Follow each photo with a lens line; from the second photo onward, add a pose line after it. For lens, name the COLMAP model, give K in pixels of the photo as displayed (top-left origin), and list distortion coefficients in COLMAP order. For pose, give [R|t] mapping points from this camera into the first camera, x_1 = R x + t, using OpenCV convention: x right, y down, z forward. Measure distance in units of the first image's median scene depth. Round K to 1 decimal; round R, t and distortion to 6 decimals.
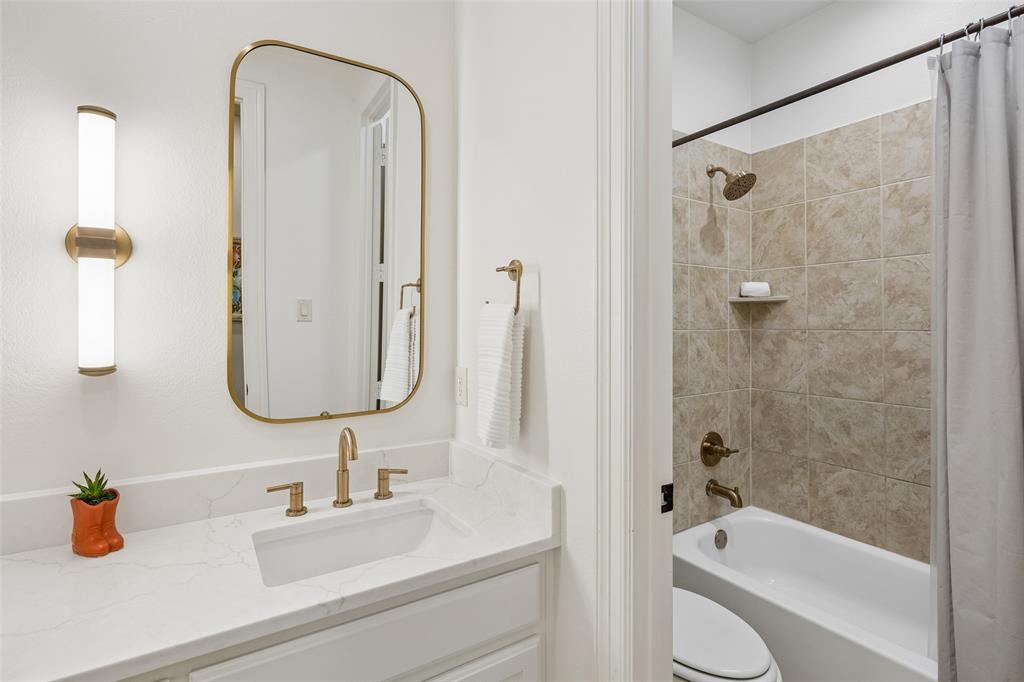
lens RADIAL K [[480.8, 0, 518.2], [0, 480.8, 332.1], [0, 0, 1]] dist [-0.011837, 0.001951]
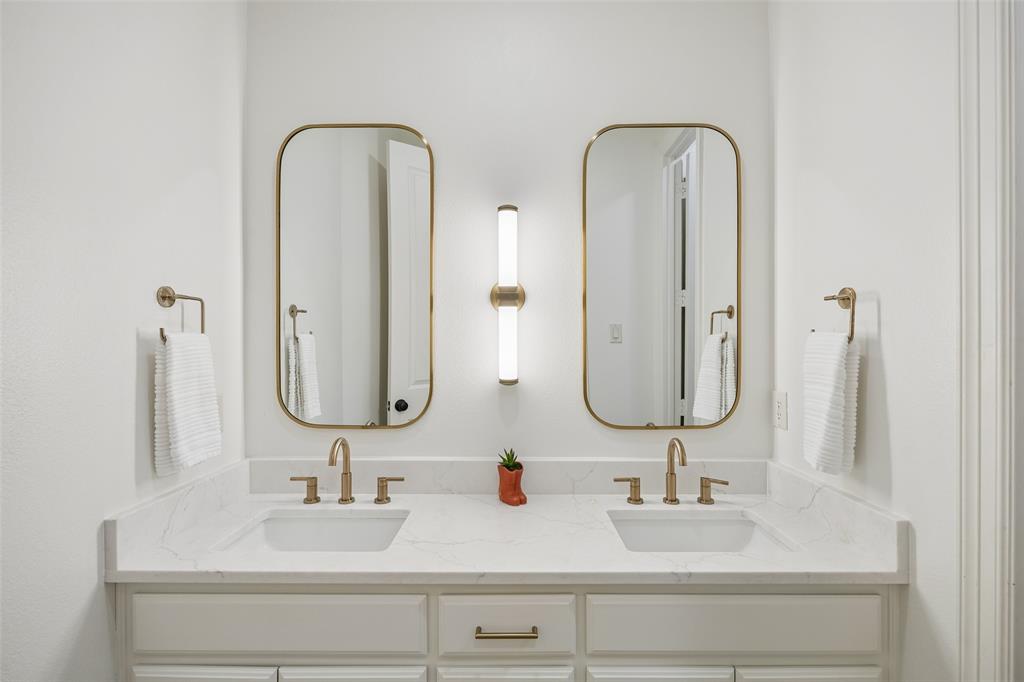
lens RADIAL K [[480.8, 0, 501.2], [0, 480.8, 342.5], [0, 0, 1]] dist [-0.011837, 0.001951]
pose [[0.836348, 0.000932, -0.548198, -0.068002], [-0.005344, 0.999965, -0.006454, -0.028669], [0.548172, 0.008328, 0.836324, -0.242388]]
